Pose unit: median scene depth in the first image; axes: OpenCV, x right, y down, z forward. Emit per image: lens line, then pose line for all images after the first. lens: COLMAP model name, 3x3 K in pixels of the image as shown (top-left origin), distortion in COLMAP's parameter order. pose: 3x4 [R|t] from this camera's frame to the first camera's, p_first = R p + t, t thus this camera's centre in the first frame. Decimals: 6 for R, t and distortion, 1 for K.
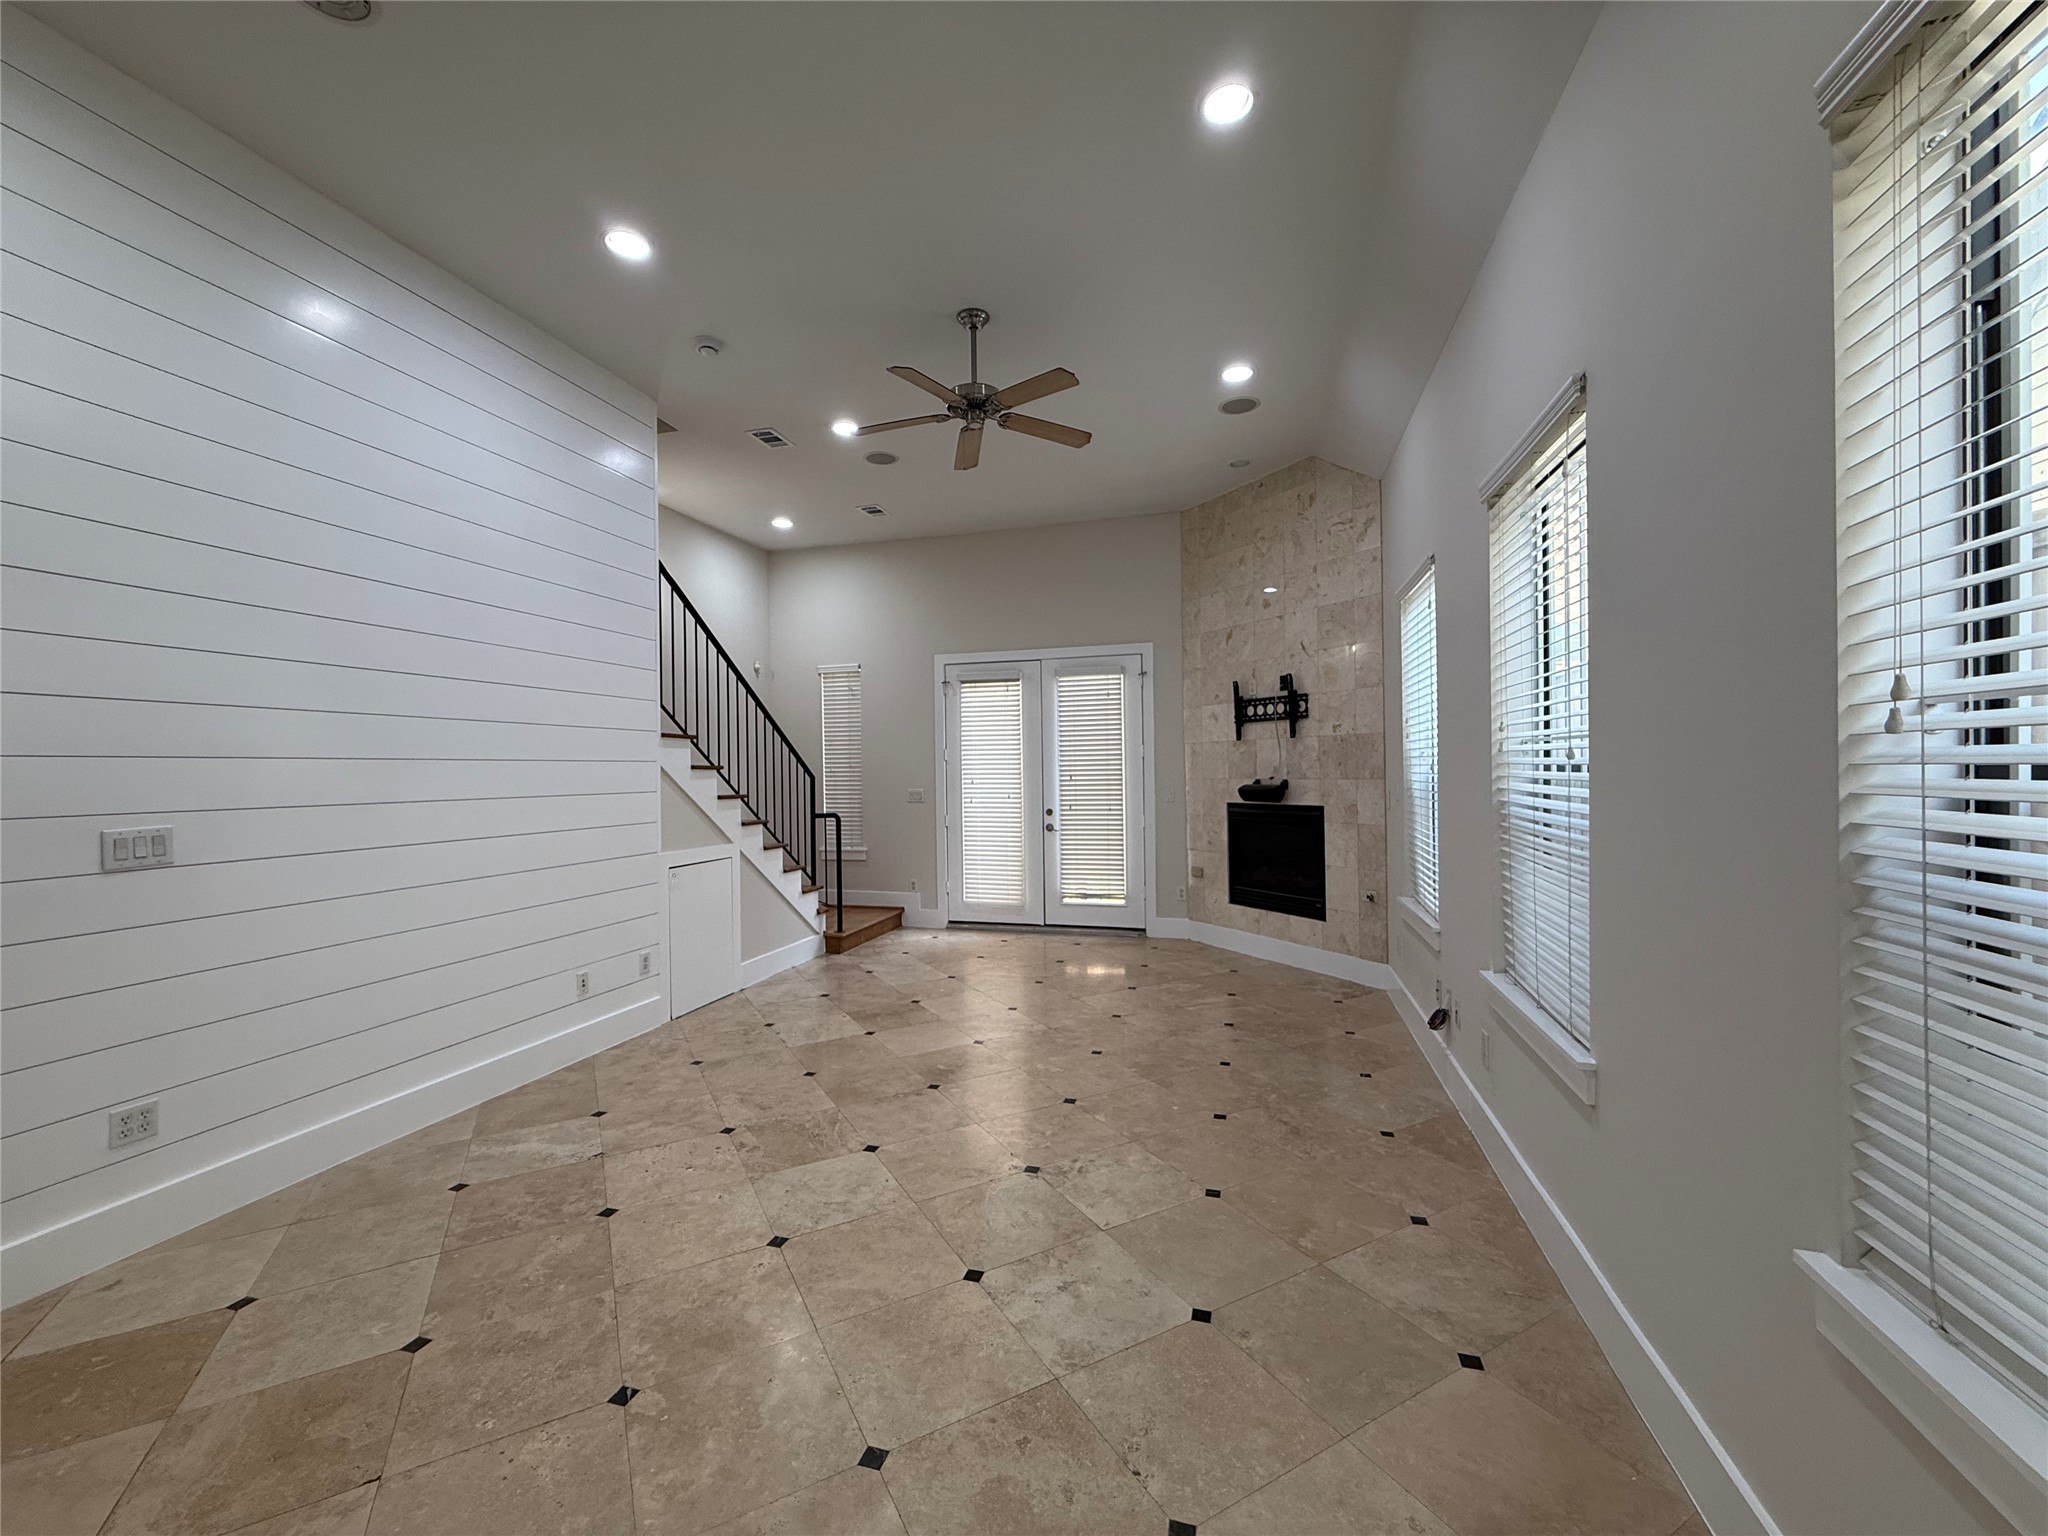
lens RADIAL K [[812.3, 0, 1018.9], [0, 812.3, 768.2], [0, 0, 1]] dist [-0.001246, 0.000791]
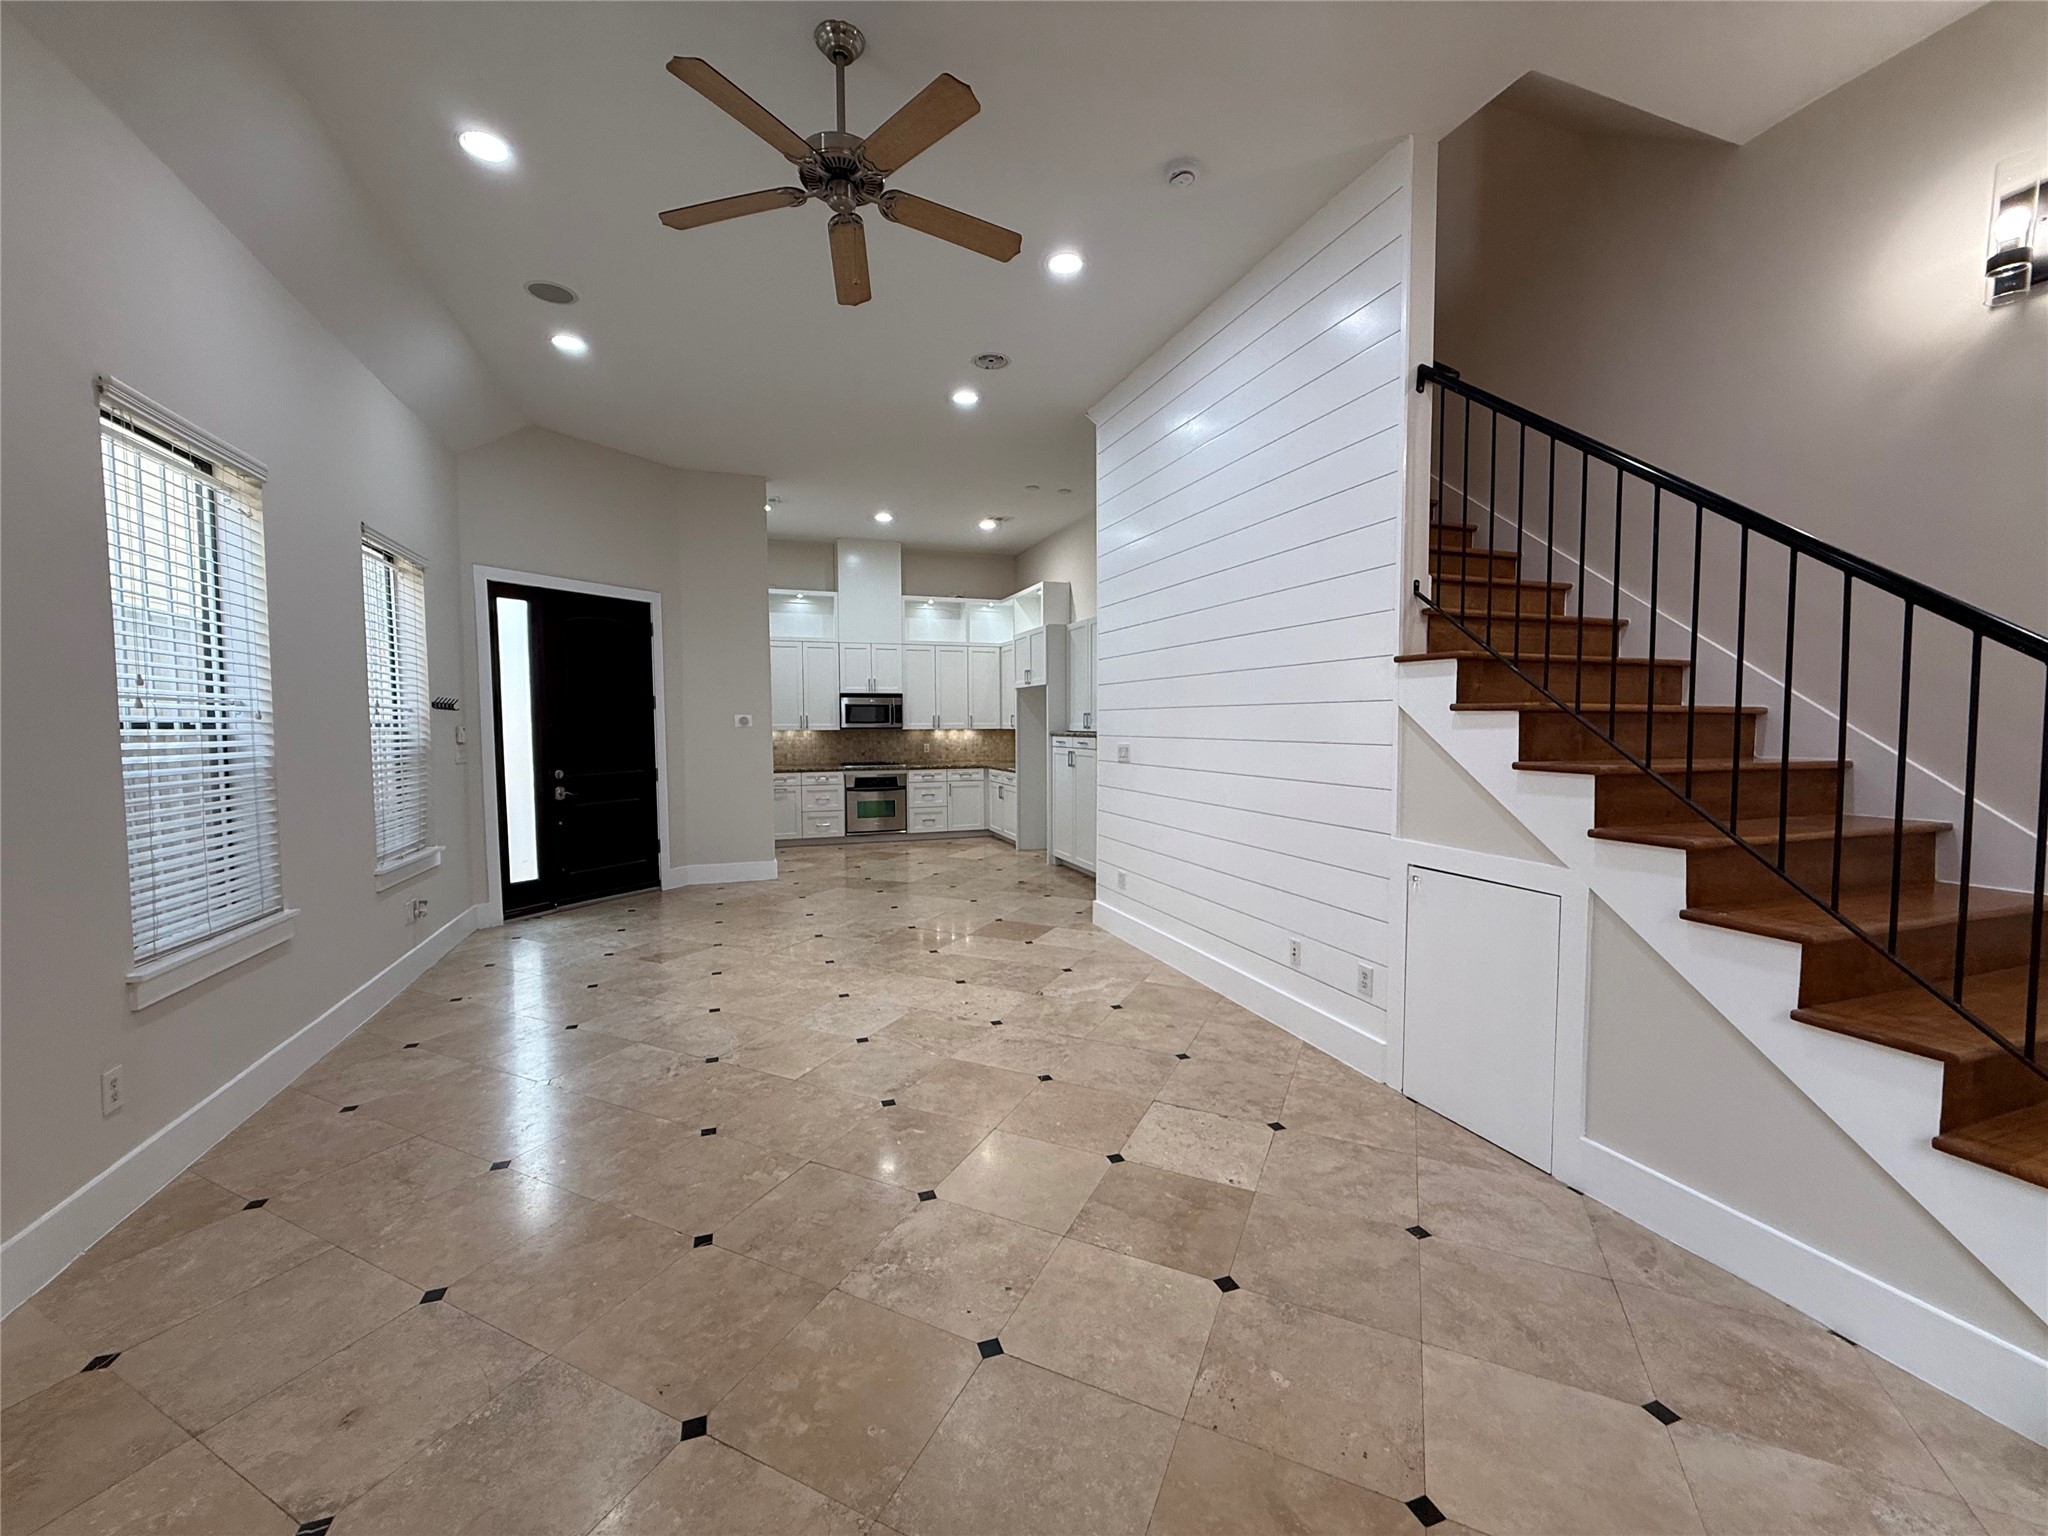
lens RADIAL K [[812.3, 0, 1012.5], [0, 812.3, 764.5], [0, 0, 1]] dist [-0.001246, 0.000791]
pose [[-0.816490, 0.044783, -0.575620, 0.200673], [0.014066, 0.998234, 0.057710, 0.002273], [0.577188, 0.039023, -0.815679, 1.378877]]
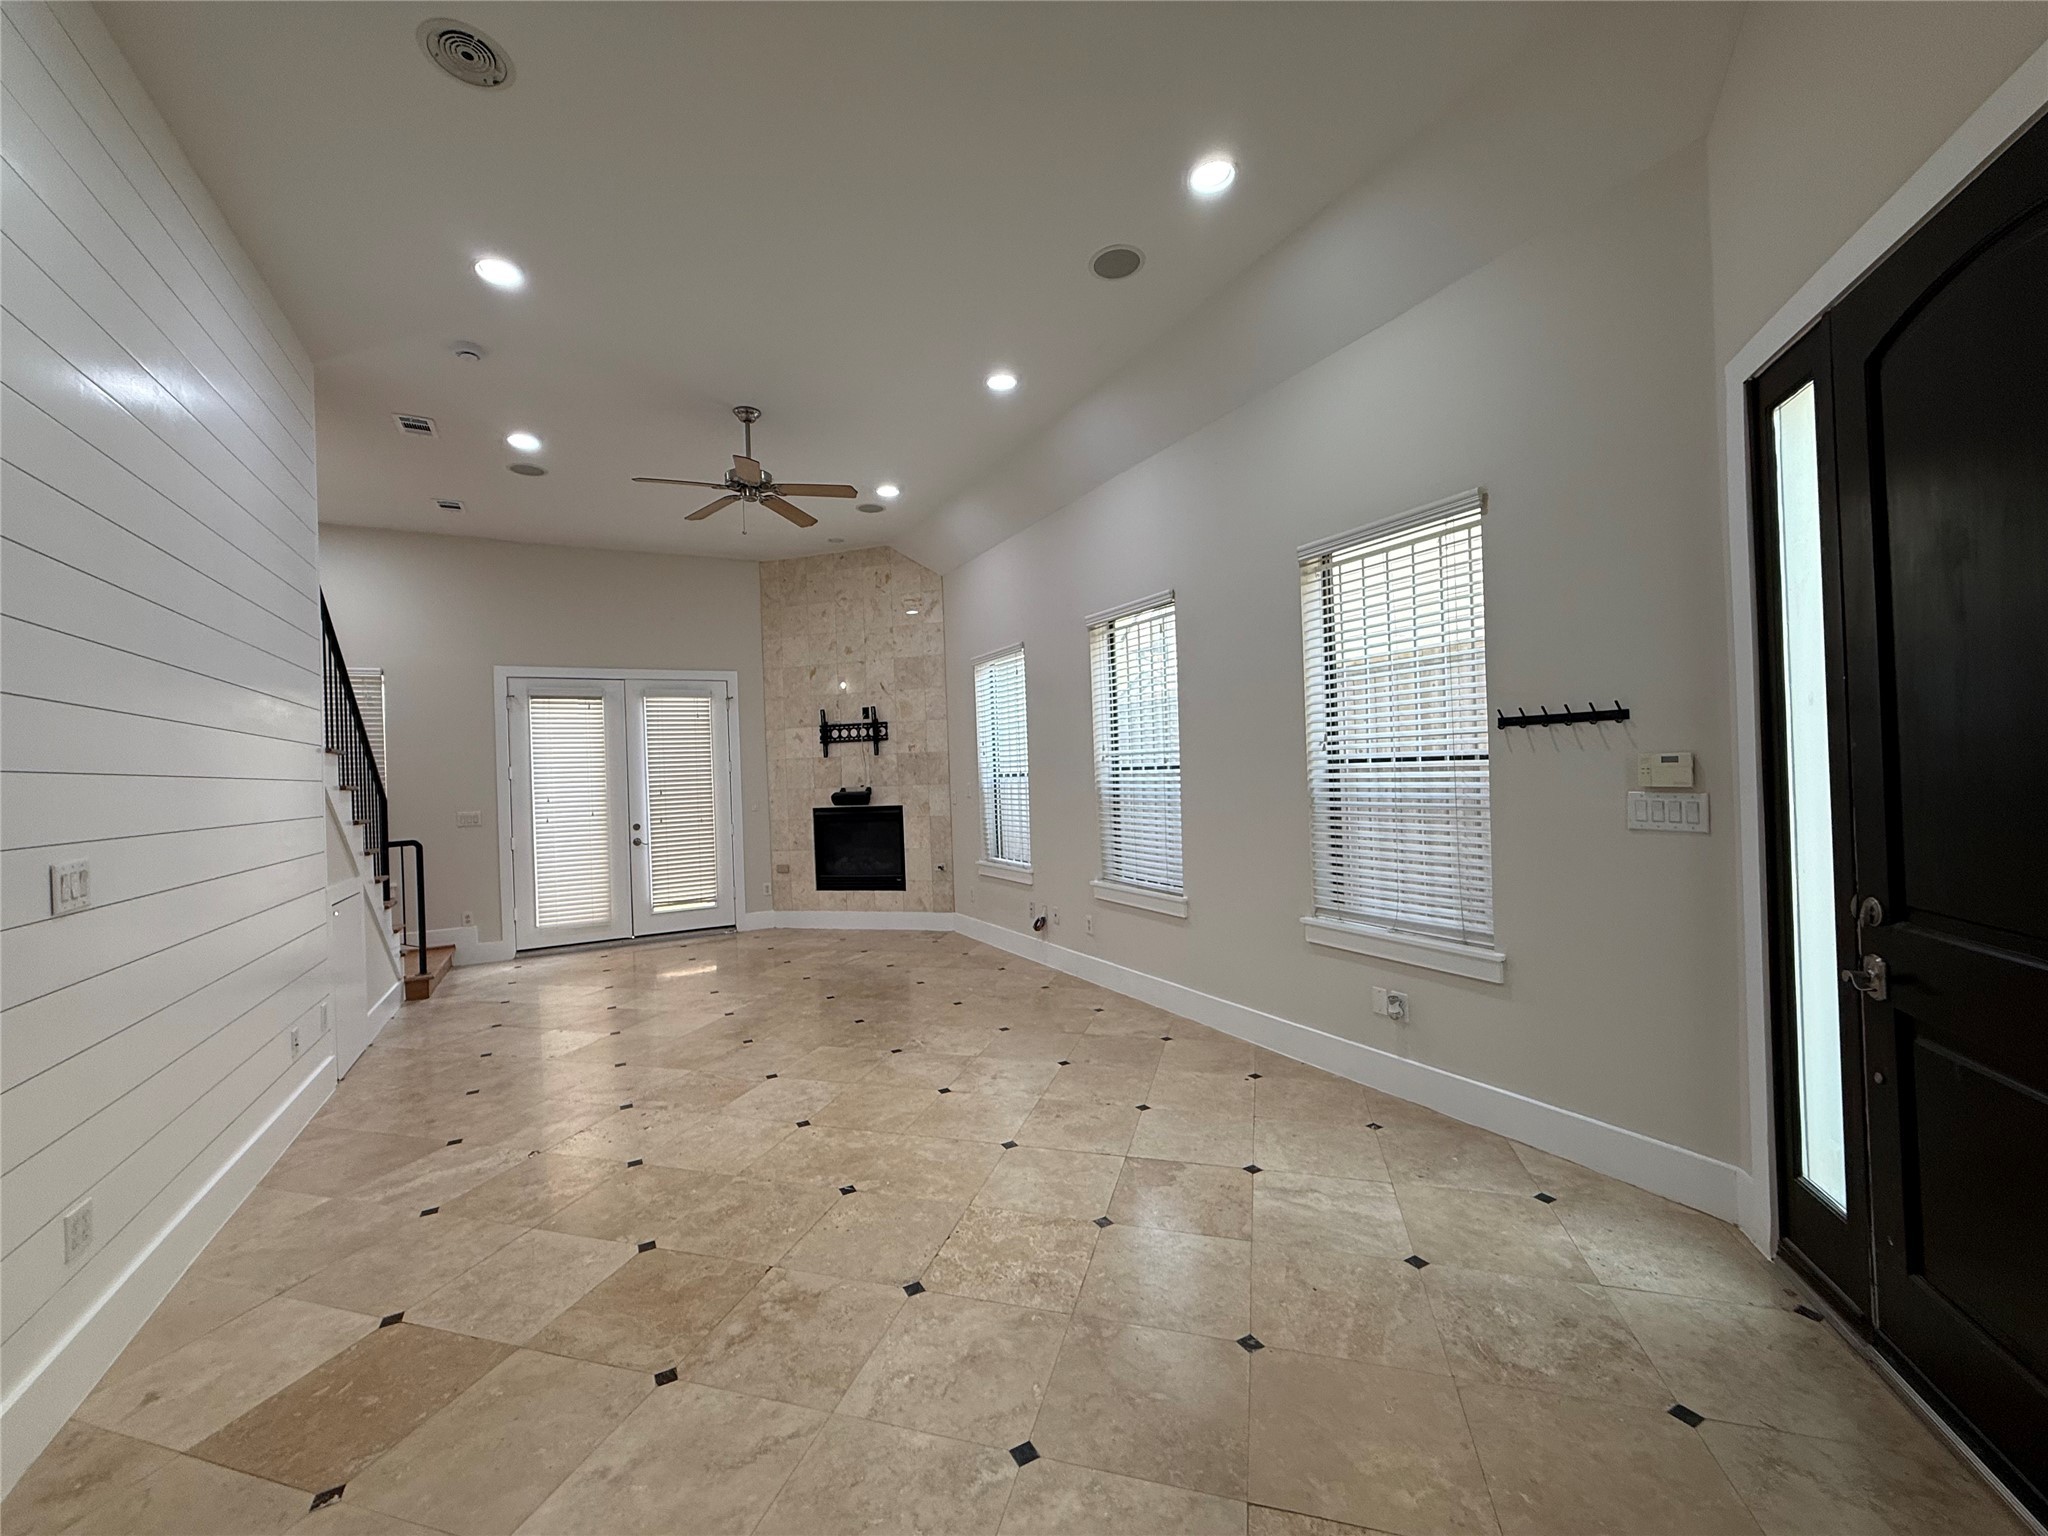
lens RADIAL K [[812.3, 0, 1016.9], [0, 812.3, 770.3], [0, 0, 1]] dist [-0.001246, 0.000791]
pose [[0.714767, -0.012273, 0.699255, -0.525386], [0.027546, 0.999564, -0.010613, 0.009494], [-0.698820, 0.026848, 0.714794, -0.124997]]
